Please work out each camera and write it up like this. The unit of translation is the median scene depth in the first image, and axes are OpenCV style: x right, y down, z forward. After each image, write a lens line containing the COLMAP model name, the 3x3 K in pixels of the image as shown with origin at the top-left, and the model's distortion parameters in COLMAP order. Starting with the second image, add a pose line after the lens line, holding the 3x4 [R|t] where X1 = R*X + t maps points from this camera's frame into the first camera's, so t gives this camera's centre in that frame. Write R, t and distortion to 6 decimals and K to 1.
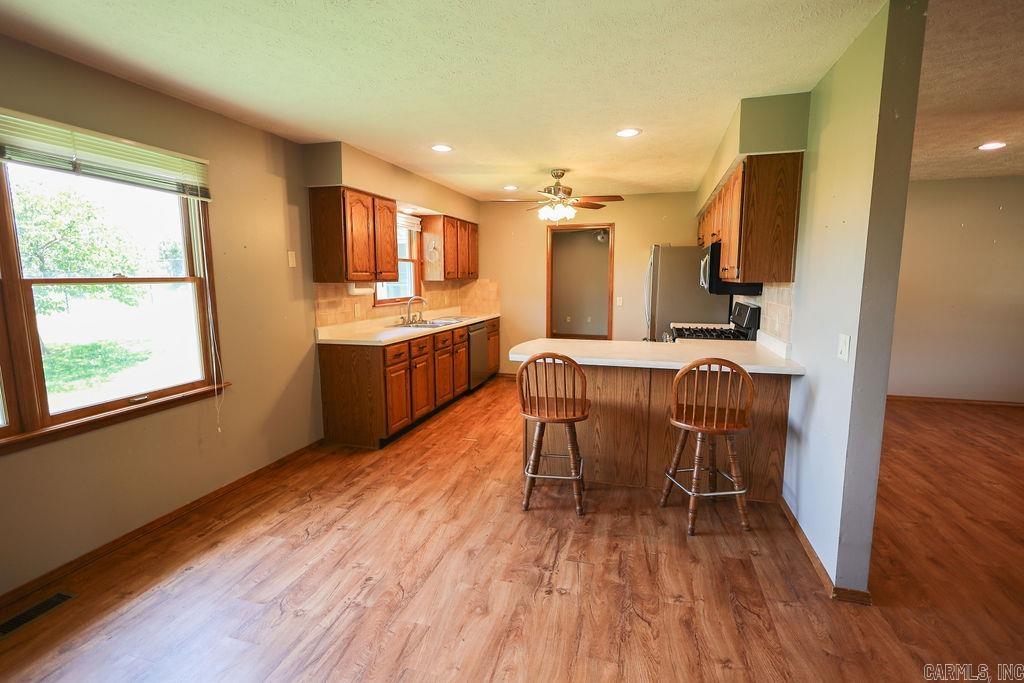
lens RADIAL K [[479.9, 0, 512.0], [0, 479.9, 341.5], [0, 0, 1]] dist [-0.009273, 0.000020]
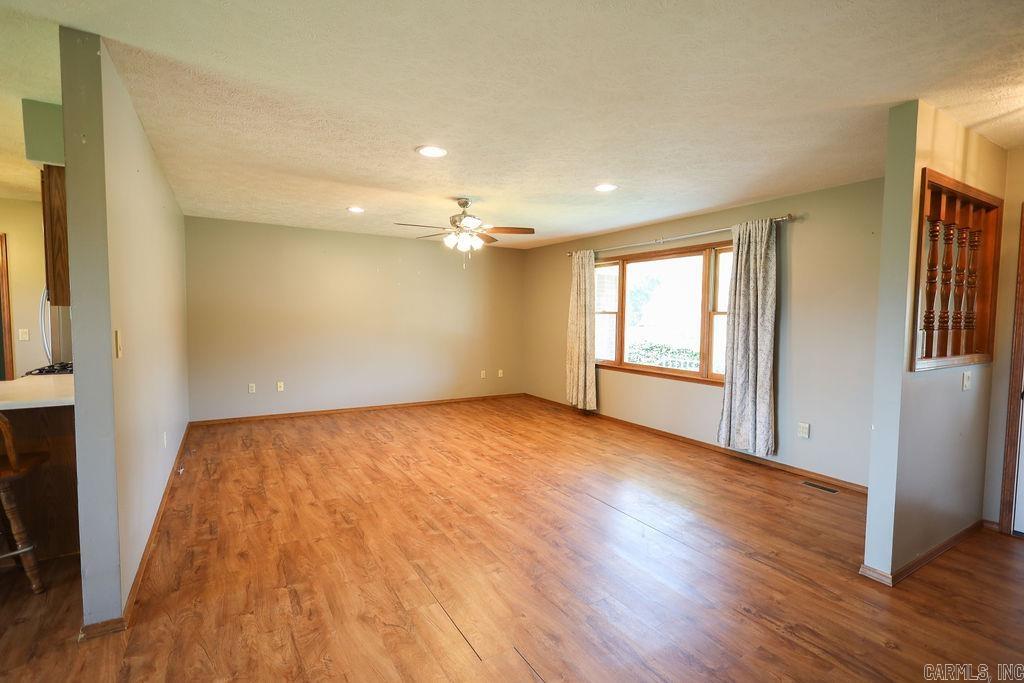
lens RADIAL K [[479.9, 0, 512.0], [0, 479.9, 341.5], [0, 0, 1]] dist [-0.009273, 0.000020]
pose [[0.674598, -0.036355, 0.737290, 0.309453], [0.090198, 0.995362, -0.033448, 0.036864], [-0.732654, 0.089066, 0.674748, -0.156744]]
